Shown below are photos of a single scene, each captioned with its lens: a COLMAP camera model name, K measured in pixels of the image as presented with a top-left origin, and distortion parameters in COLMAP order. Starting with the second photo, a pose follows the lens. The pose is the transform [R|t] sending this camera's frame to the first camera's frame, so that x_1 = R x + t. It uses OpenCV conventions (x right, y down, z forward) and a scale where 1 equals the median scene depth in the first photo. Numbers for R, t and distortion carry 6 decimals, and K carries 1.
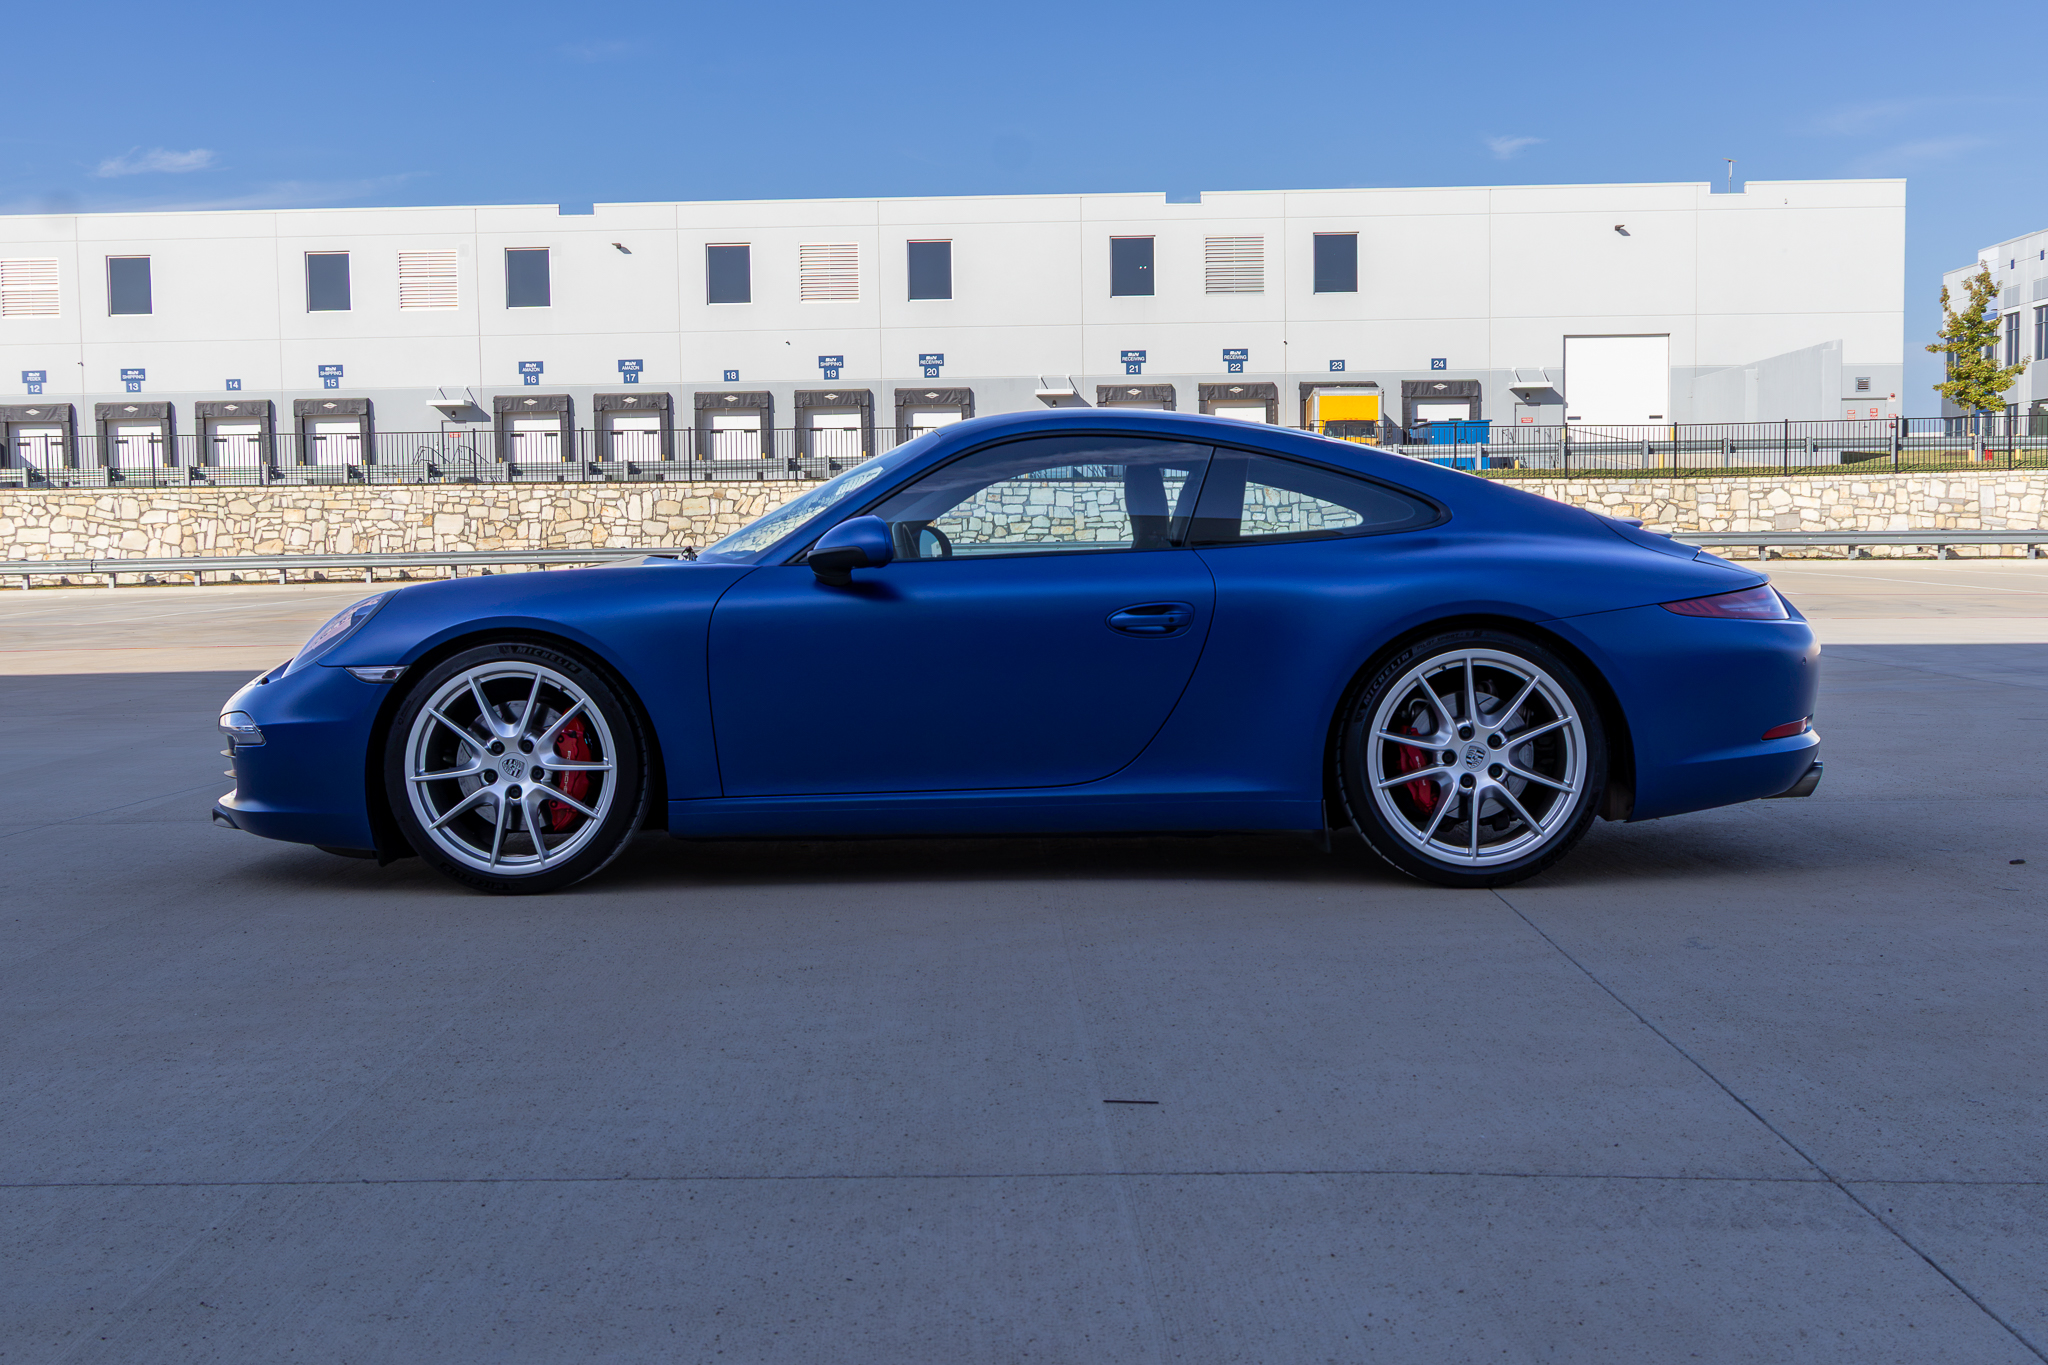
lens RADIAL K [[2172.1, 0, 1024.0], [0, 2172.1, 682.5], [0, 0, 1]] dist [-0.013814, 0.016369]
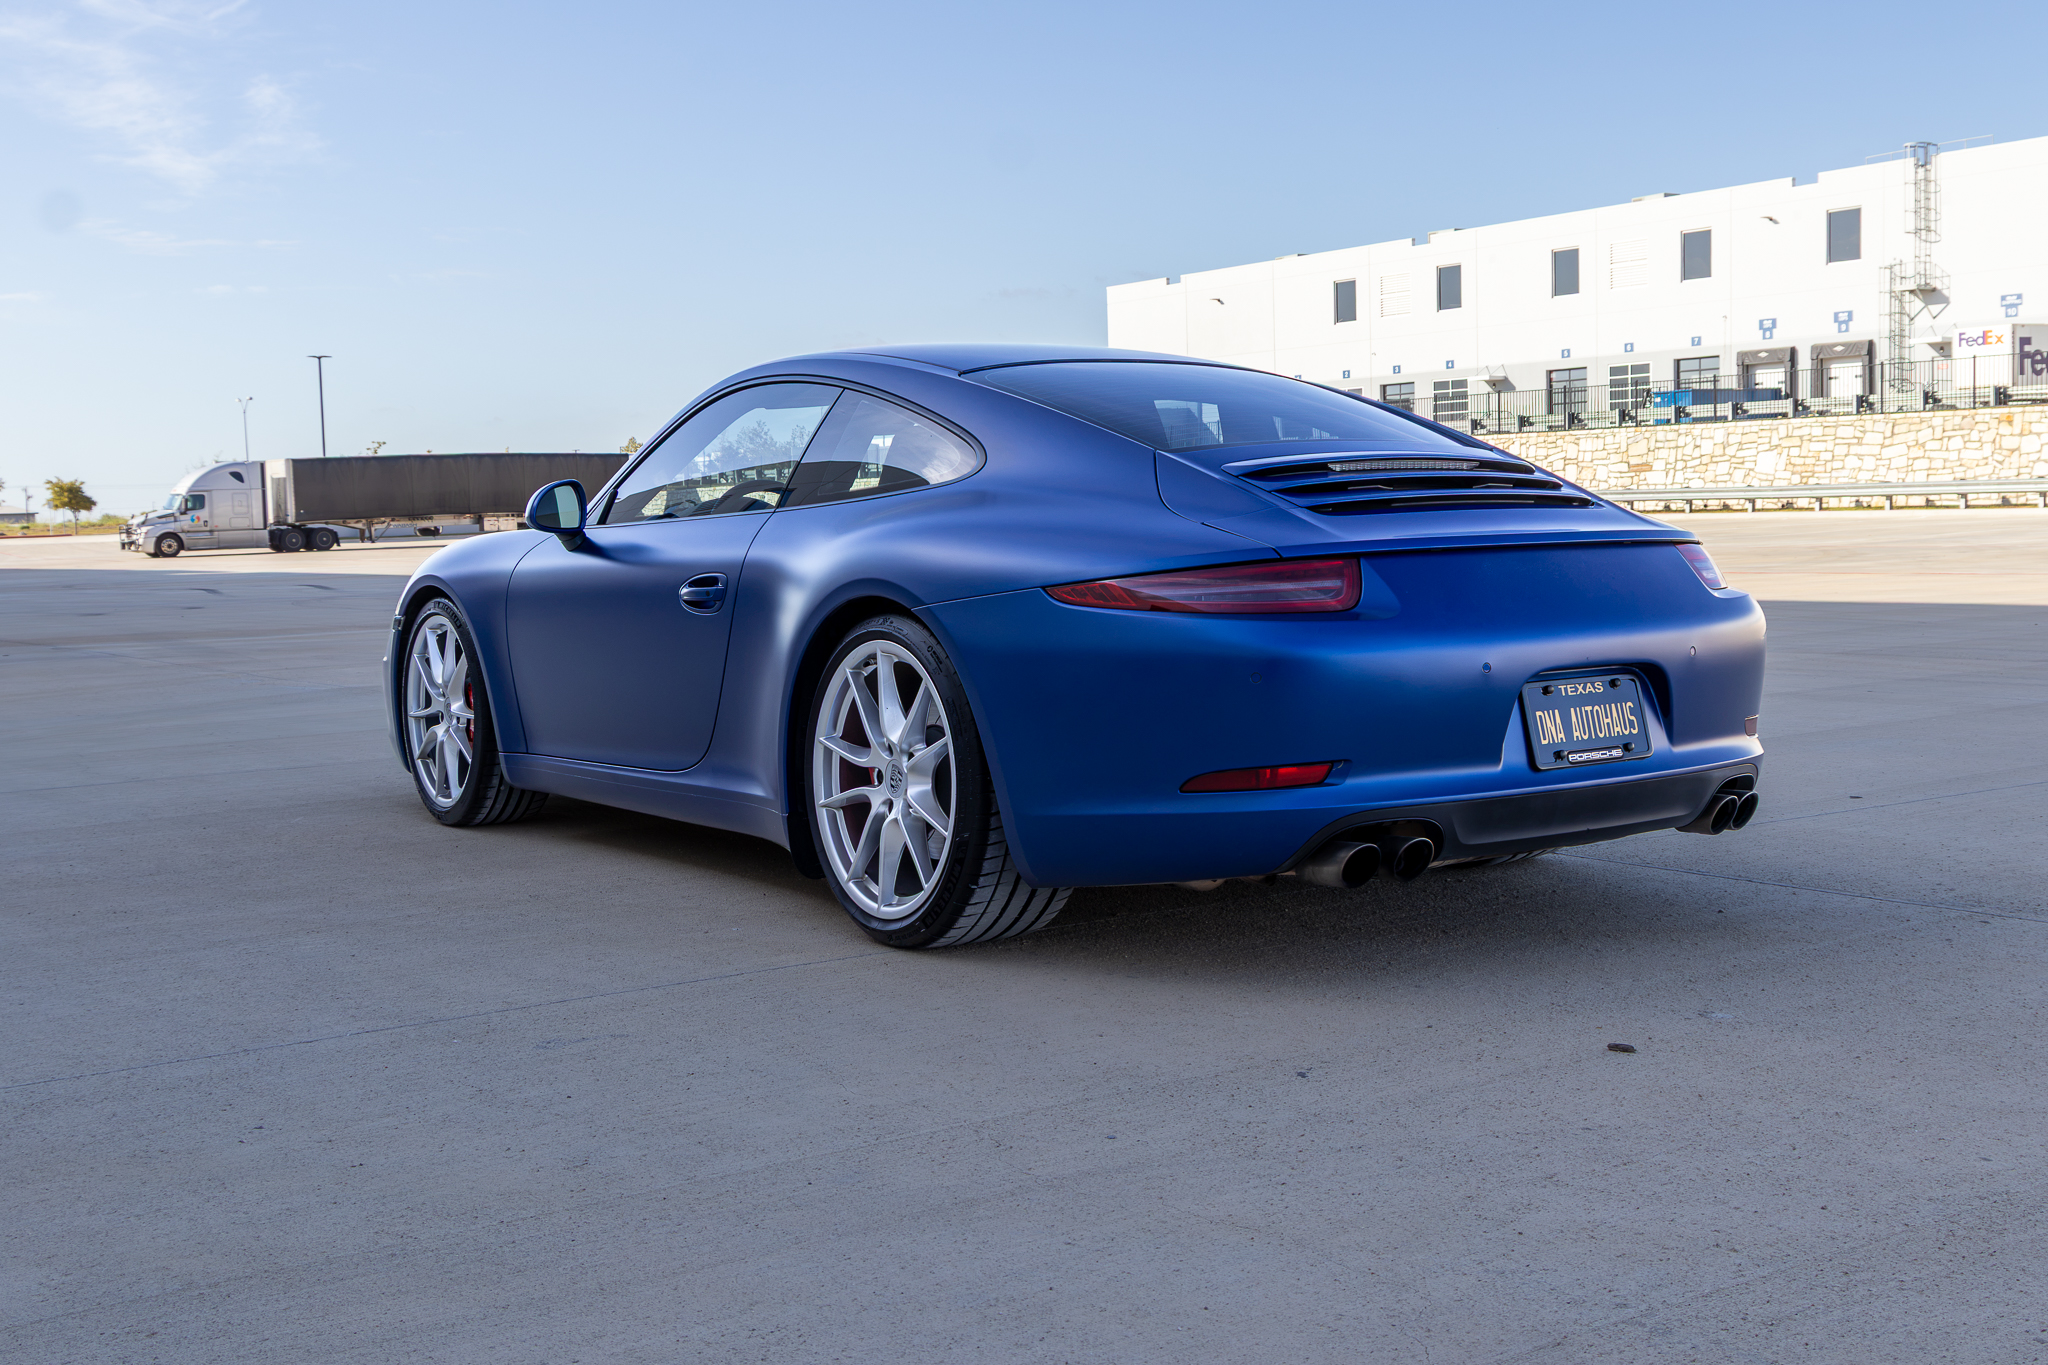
lens RADIAL K [[2262.8, 0, 1024.0], [0, 2262.8, 682.5], [0, 0, 1]] dist [-0.003690, -0.022621]
pose [[0.584981, 0.061023, -0.808748, 0.412999], [-0.031774, 0.998124, 0.052330, -0.005794], [0.810425, -0.004915, 0.585822, -0.009332]]
